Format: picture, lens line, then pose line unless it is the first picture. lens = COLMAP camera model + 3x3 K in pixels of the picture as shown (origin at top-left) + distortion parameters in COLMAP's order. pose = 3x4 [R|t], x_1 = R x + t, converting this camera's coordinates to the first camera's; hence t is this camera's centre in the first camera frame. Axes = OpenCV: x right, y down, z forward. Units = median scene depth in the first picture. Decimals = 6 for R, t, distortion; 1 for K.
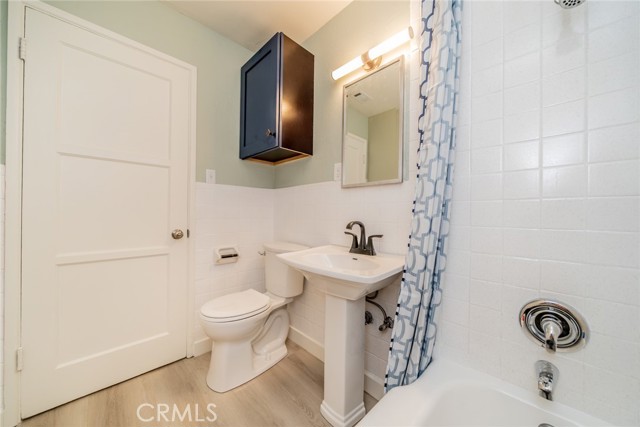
lens RADIAL K [[221.7, 0, 314.9], [0, 221.7, 213.0], [0, 0, 1]] dist [-0.005948, -0.000007]
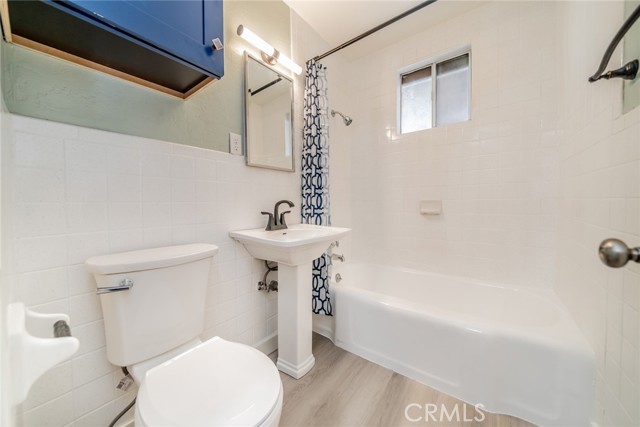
lens RADIAL K [[221.7, 0, 314.9], [0, 221.7, 213.0], [0, 0, 1]] dist [-0.005948, -0.000007]
pose [[-0.096274, -0.039846, 0.994557, -0.852374], [-0.003588, 0.999206, 0.039685, 0.048223], [-0.995348, 0.000253, -0.096341, 0.838133]]
